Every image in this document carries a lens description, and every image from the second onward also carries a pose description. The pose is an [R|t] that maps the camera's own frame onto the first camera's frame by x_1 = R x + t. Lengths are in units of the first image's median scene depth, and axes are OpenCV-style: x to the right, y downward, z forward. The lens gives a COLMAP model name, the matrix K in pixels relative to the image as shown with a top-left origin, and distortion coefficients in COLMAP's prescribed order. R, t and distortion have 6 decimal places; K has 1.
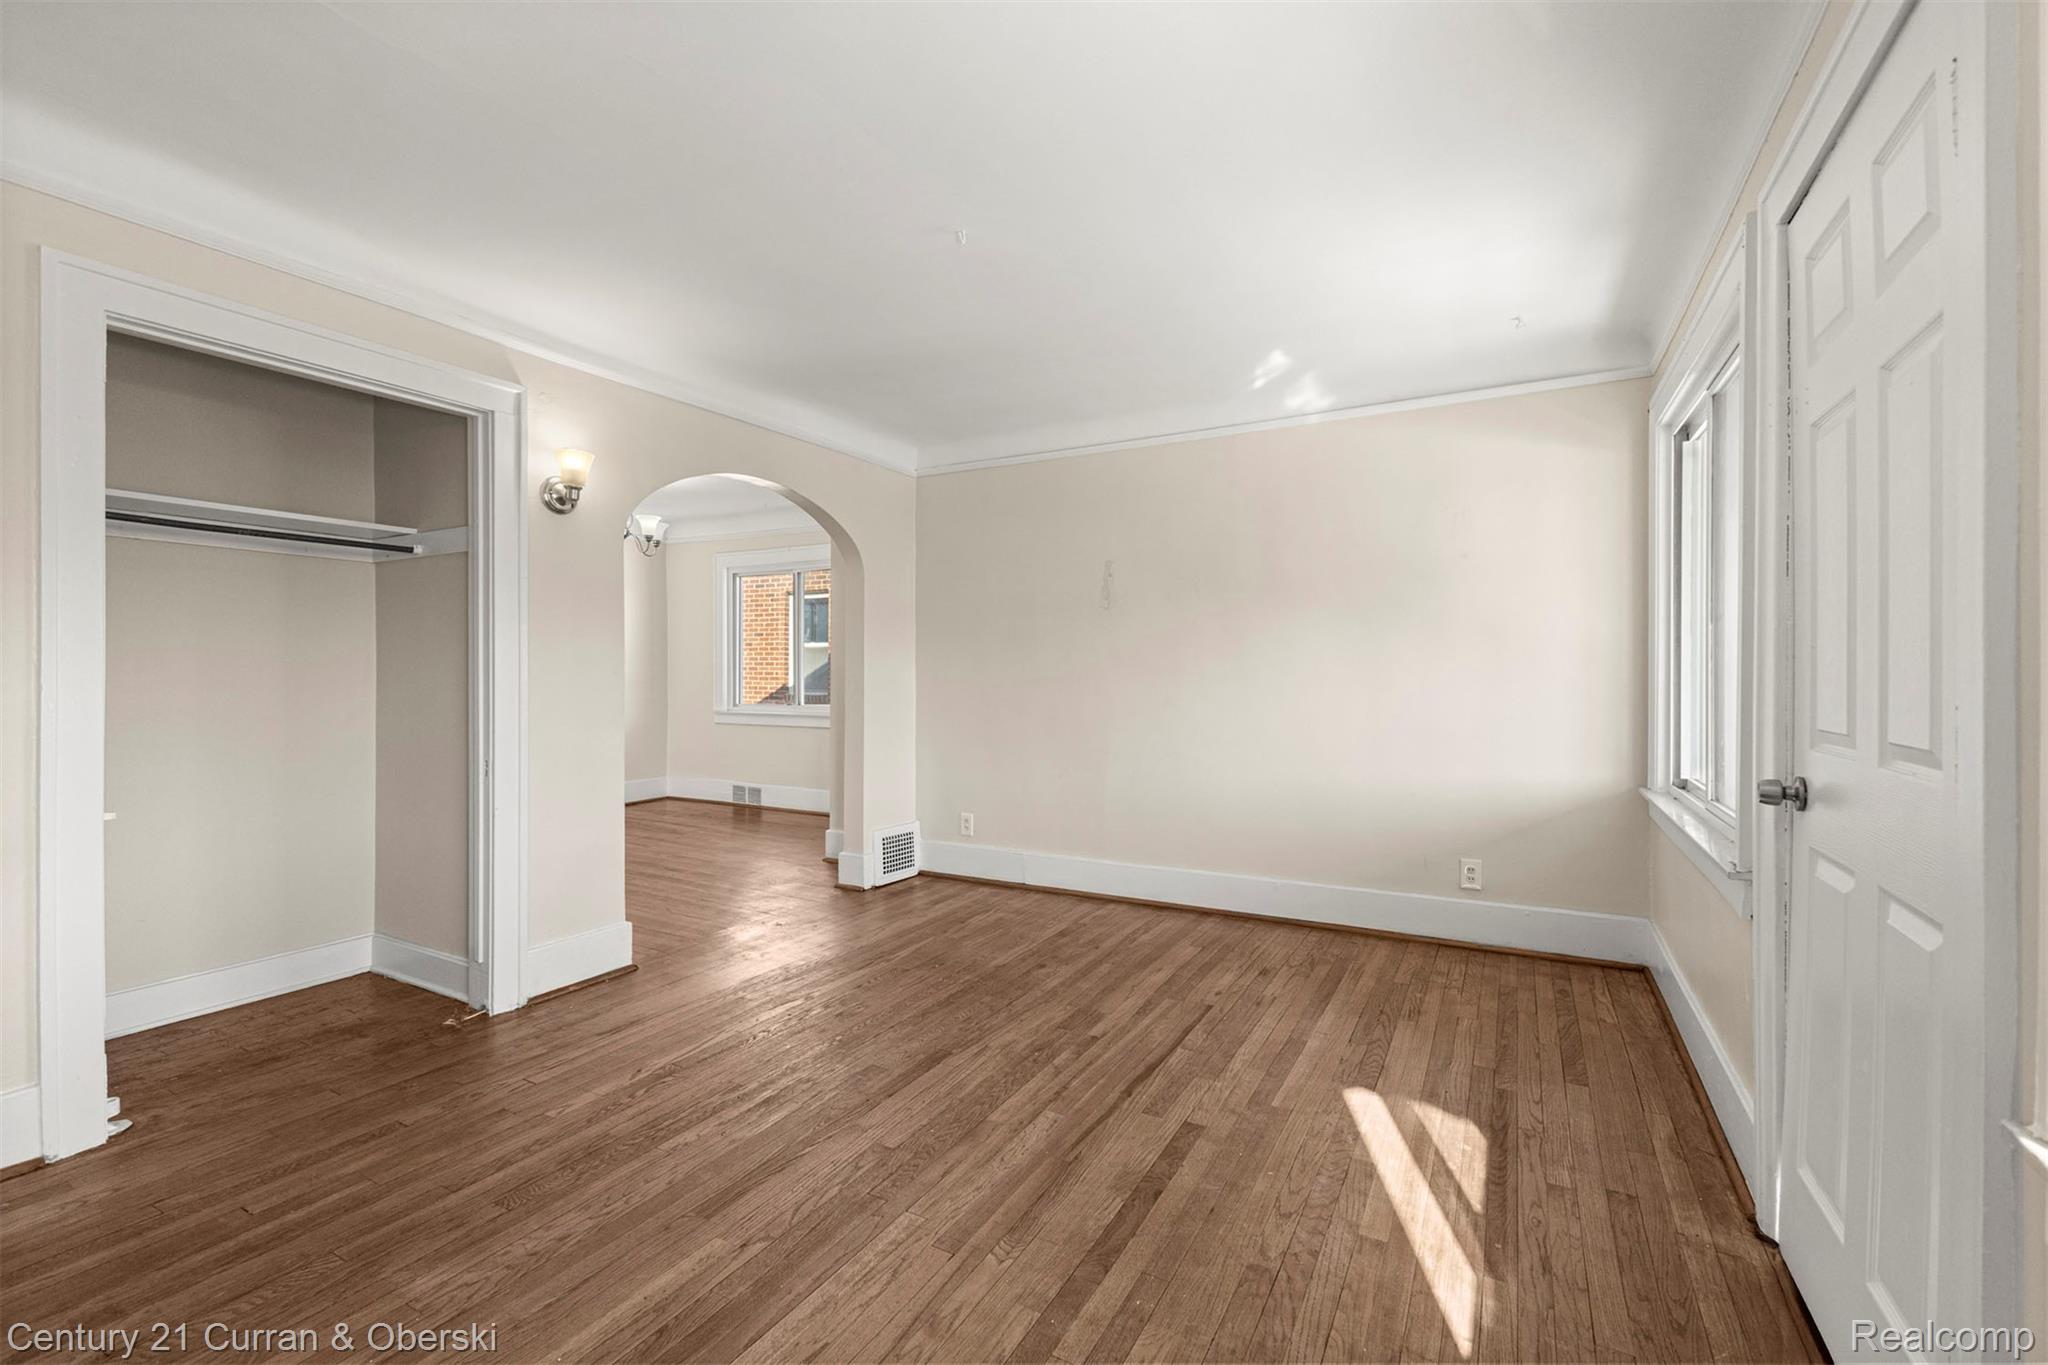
lens RADIAL K [[890.5, 0, 1023.7], [0, 890.5, 677.8], [0, 0, 1]] dist [0.002898, 0.000156]
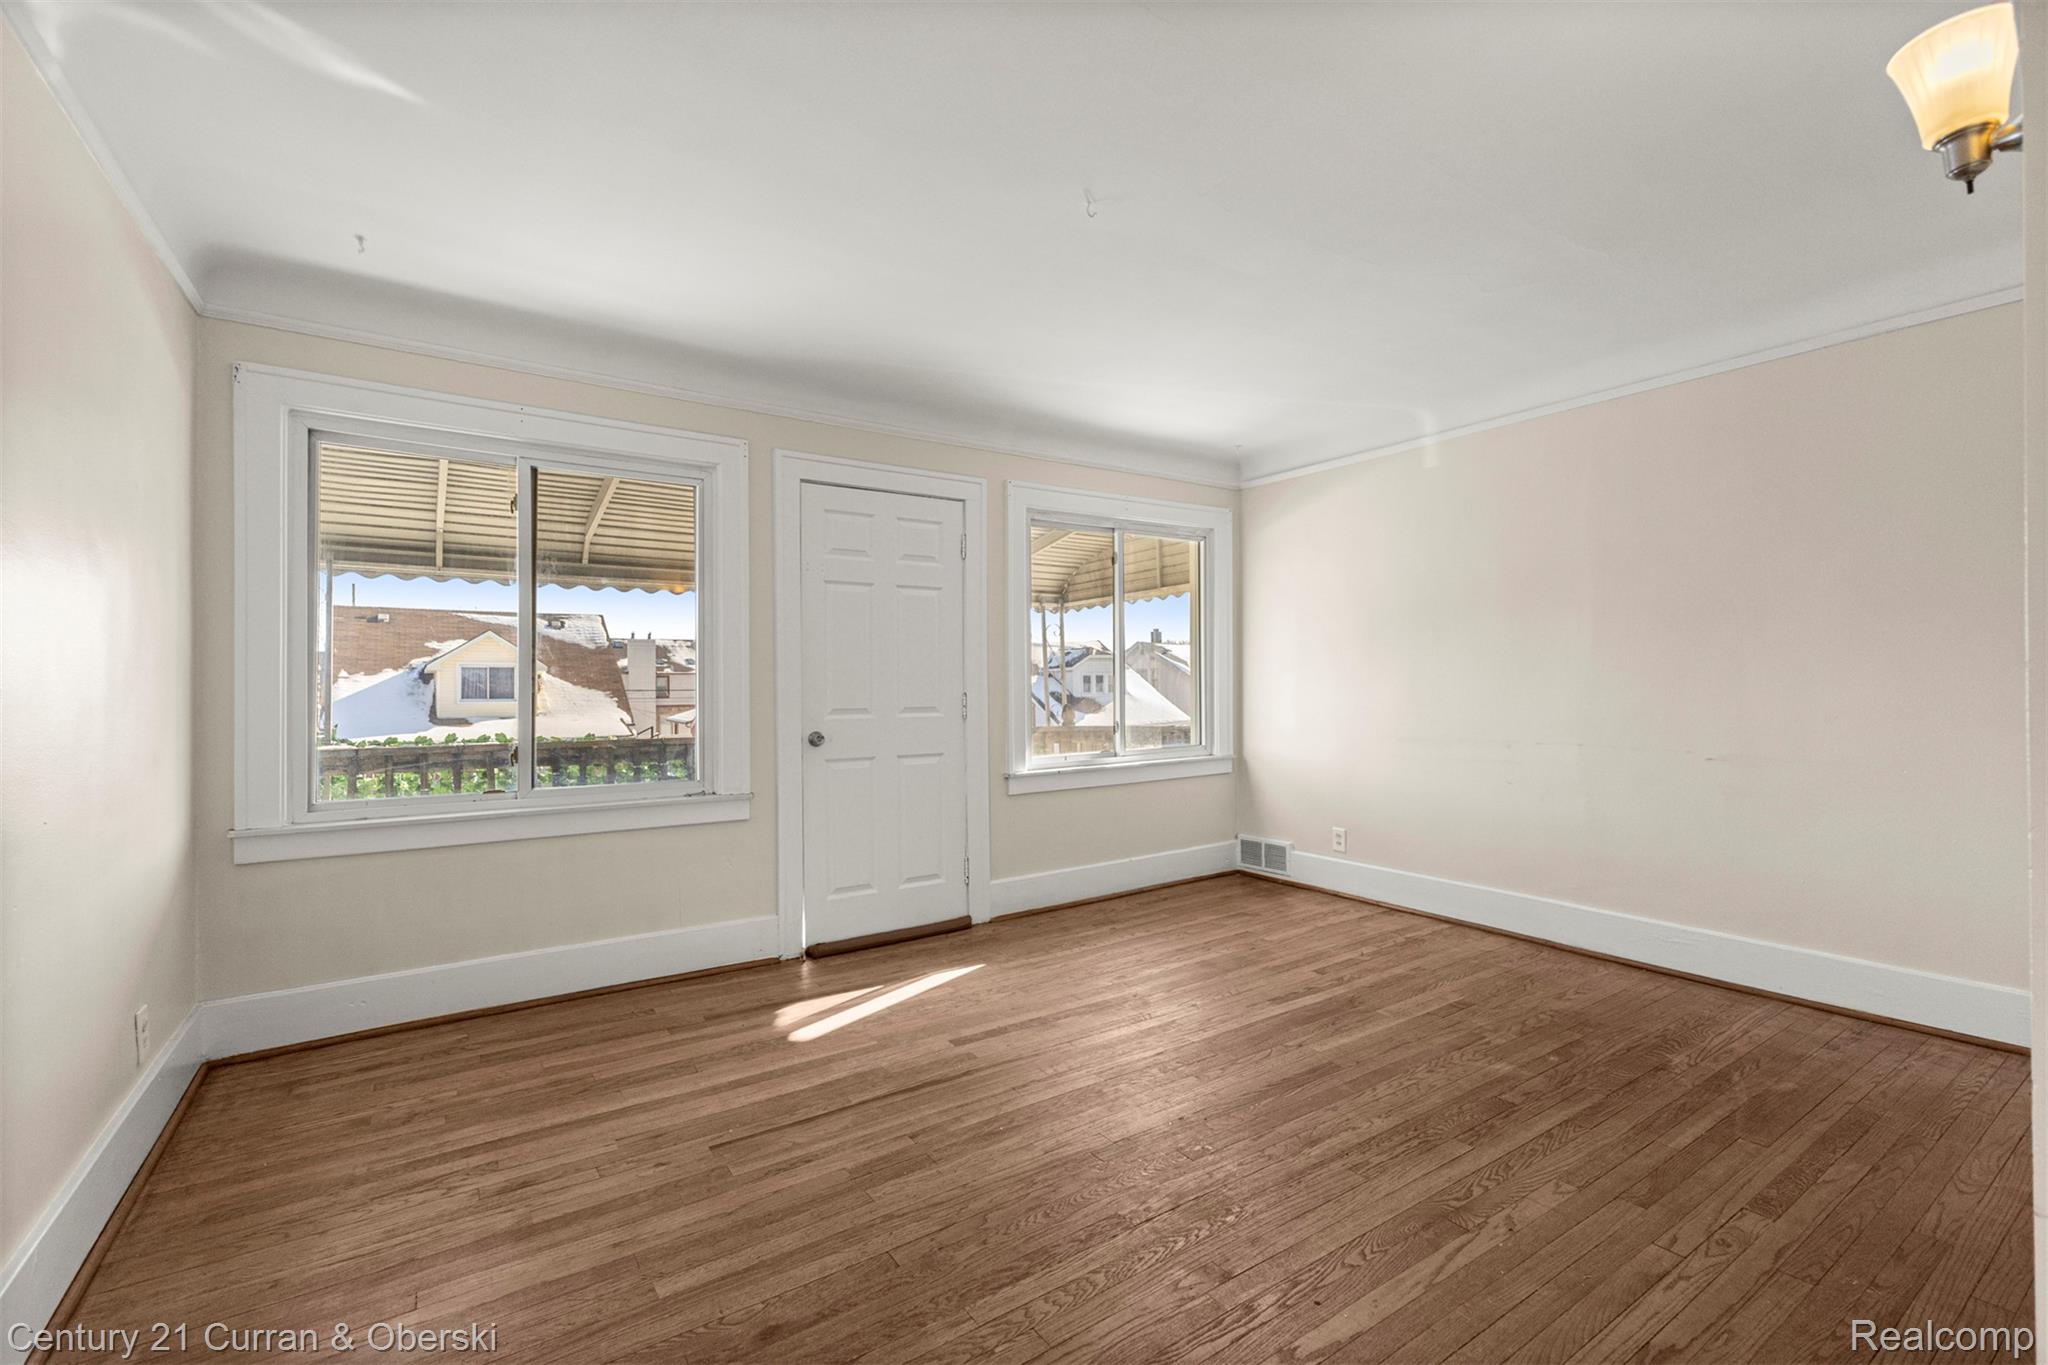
lens RADIAL K [[890.5, 0, 1020.8], [0, 890.5, 682.9], [0, 0, 1]] dist [0.002898, 0.000156]
pose [[-0.894170, 0.010655, 0.447600, -0.402171], [0.011334, 0.999935, -0.001161, -0.005382], [-0.447583, 0.004034, -0.894233, 1.807826]]
